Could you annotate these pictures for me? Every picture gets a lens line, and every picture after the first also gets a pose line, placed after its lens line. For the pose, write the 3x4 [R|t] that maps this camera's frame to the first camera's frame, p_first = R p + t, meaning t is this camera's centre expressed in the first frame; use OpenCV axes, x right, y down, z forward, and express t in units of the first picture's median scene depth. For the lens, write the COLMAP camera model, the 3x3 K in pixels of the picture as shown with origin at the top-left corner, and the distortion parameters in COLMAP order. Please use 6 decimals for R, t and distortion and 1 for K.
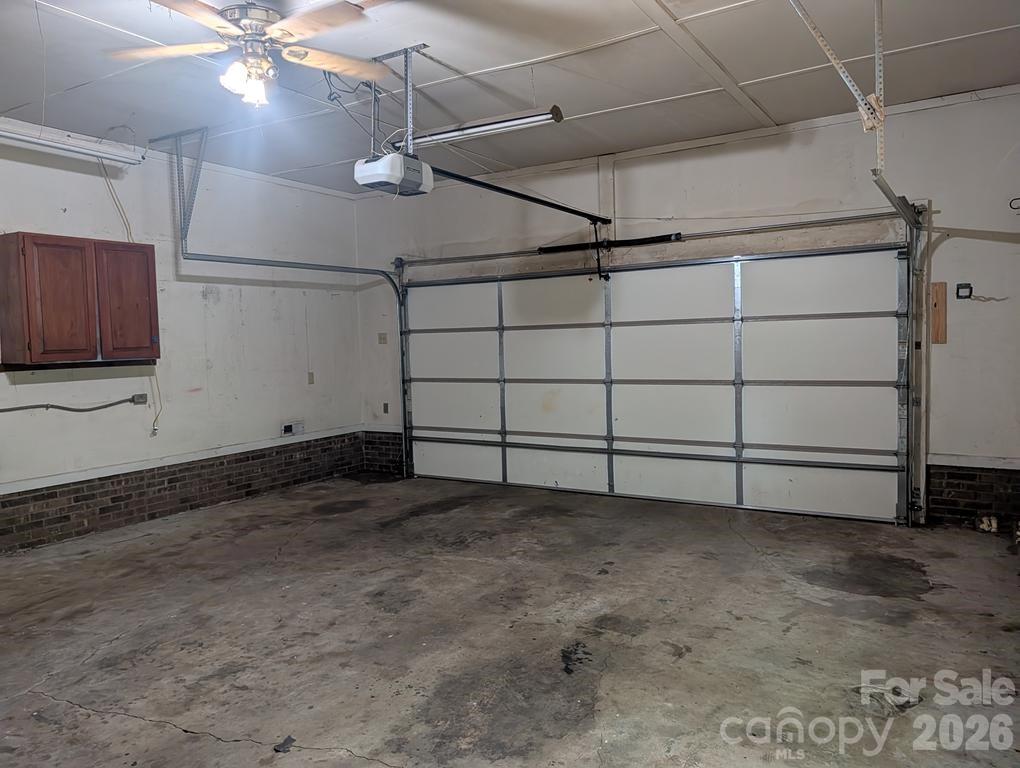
lens RADIAL K [[736.7, 0, 513.7], [0, 736.7, 381.1], [0, 0, 1]] dist [0.012730, -0.010479]
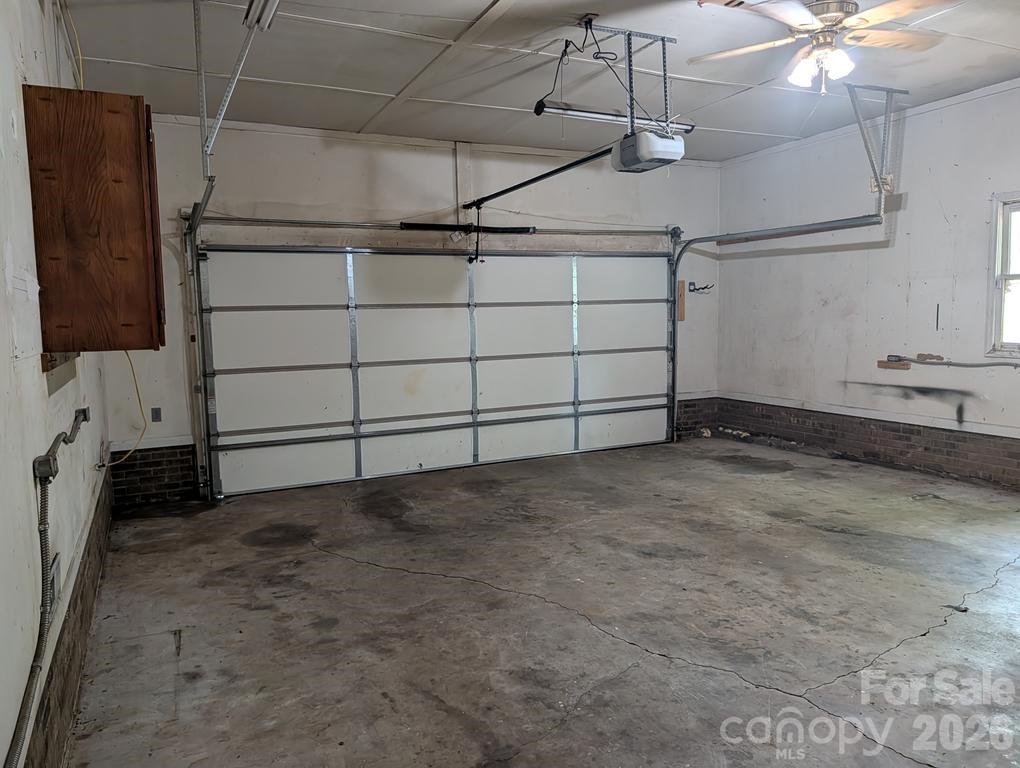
lens RADIAL K [[736.7, 0, 513.7], [0, 736.7, 381.1], [0, 0, 1]] dist [0.012730, -0.010479]
pose [[0.540273, -0.064291, 0.839030, -1.088785], [0.059737, 0.997492, 0.037967, -0.005552], [-0.839367, 0.029608, 0.542759, 0.559733]]
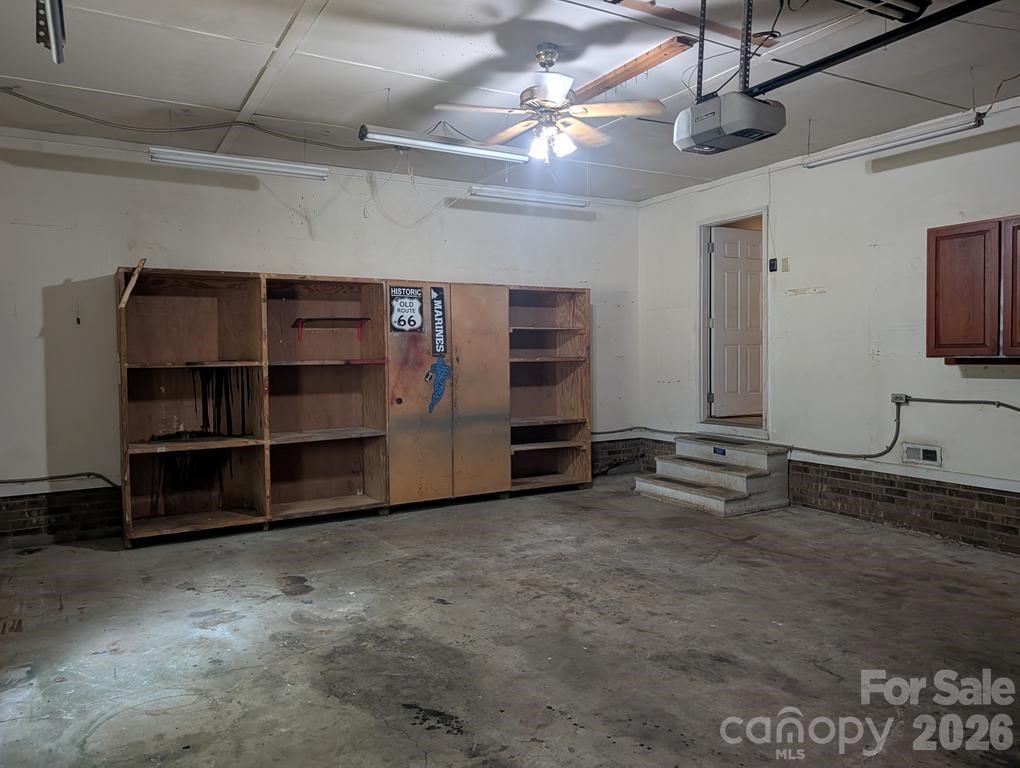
lens RADIAL K [[736.7, 0, 513.7], [0, 736.7, 381.1], [0, 0, 1]] dist [0.012730, -0.010479]
pose [[-0.475046, 0.066981, -0.877408, 0.579220], [-0.029276, 0.995344, 0.091835, -0.075584], [0.879474, 0.069313, -0.470873, 1.102879]]
